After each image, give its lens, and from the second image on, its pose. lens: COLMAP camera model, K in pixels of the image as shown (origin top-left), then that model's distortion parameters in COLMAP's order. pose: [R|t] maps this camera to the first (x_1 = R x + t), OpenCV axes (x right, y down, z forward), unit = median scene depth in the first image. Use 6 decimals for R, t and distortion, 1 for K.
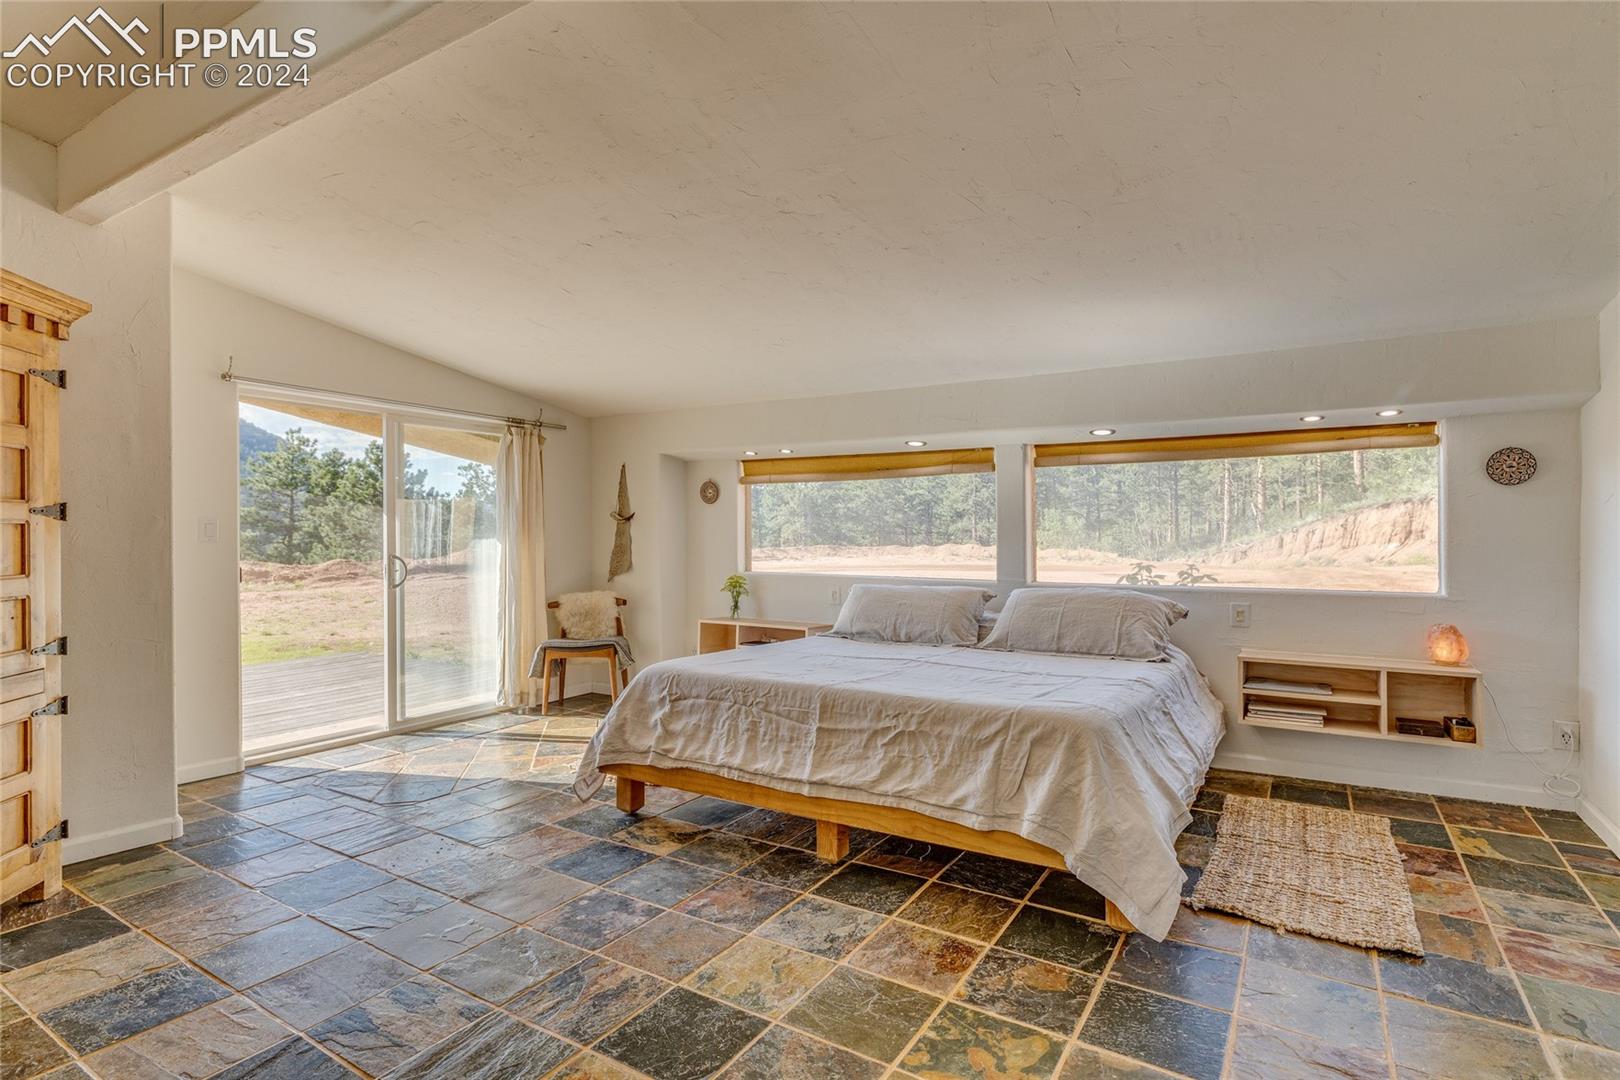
lens RADIAL K [[807.2, 0, 822.6], [0, 807.2, 536.8], [0, 0, 1]] dist [-0.002905, -0.000747]
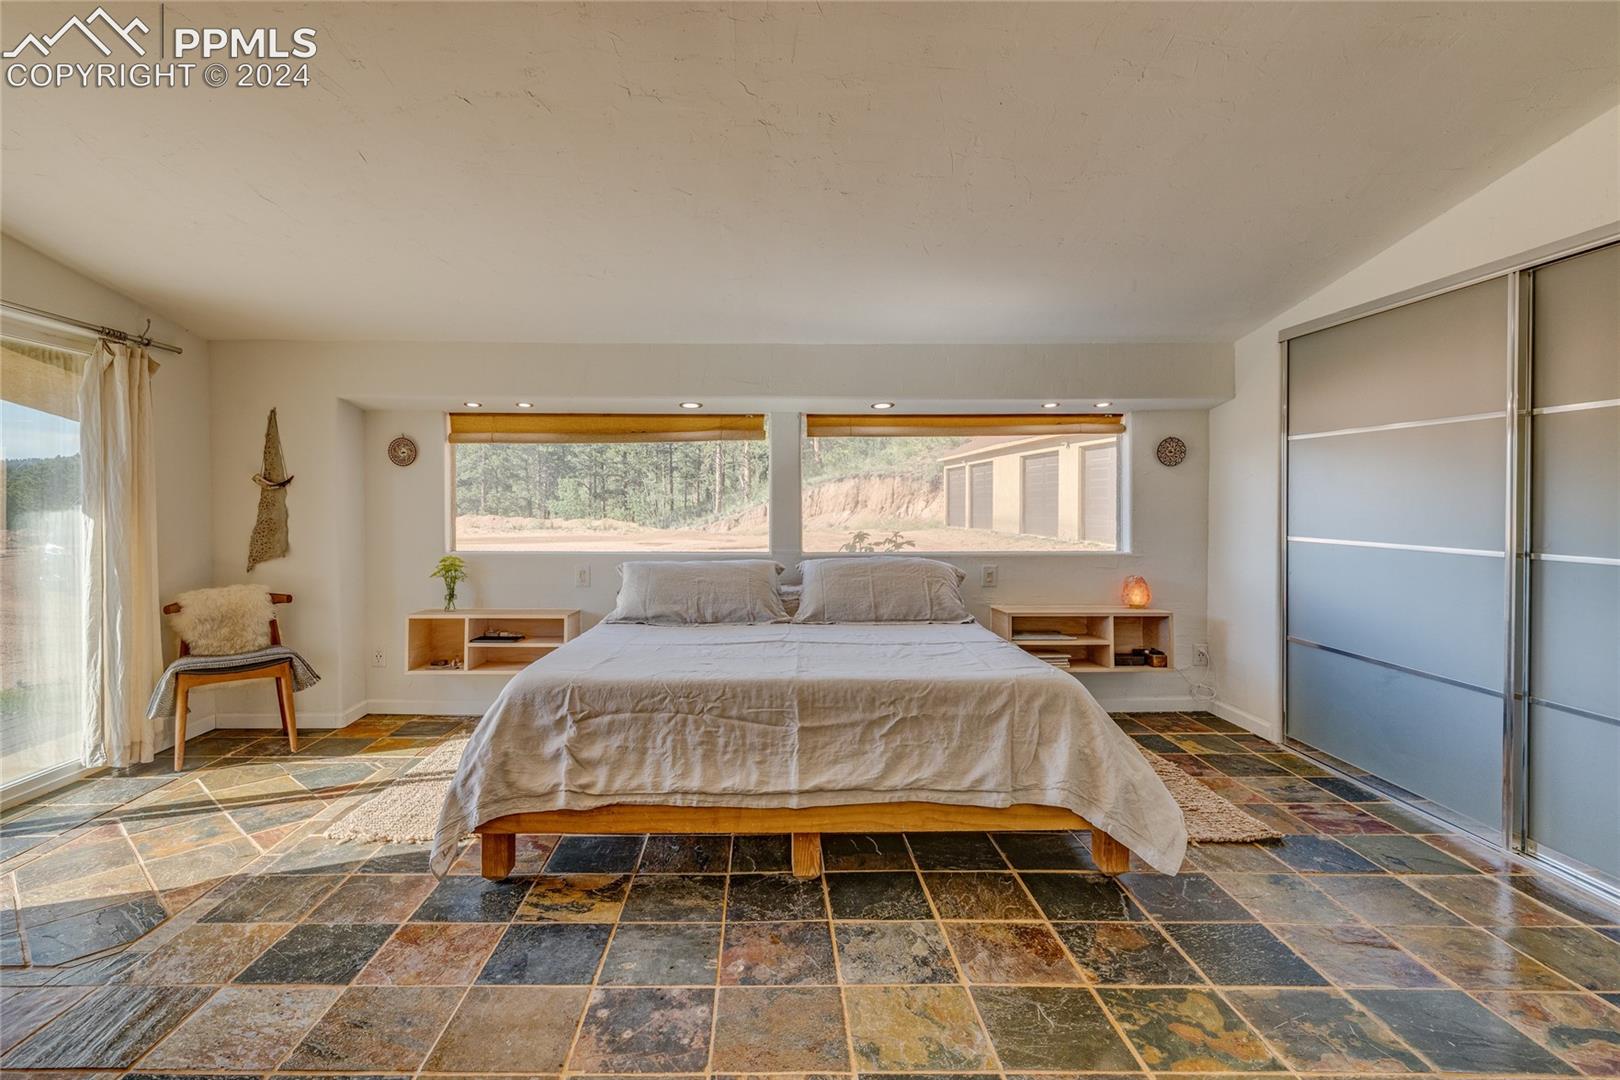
lens RADIAL K [[822.0, 0, 768.7], [0, 822.0, 513.8], [0, 0, 1]] dist [-0.001834, -0.000369]
pose [[0.852773, -0.007374, 0.522230, -0.430600], [0.002984, 0.999953, 0.009248, -0.001663], [-0.522274, -0.006328, 0.852754, 0.230642]]
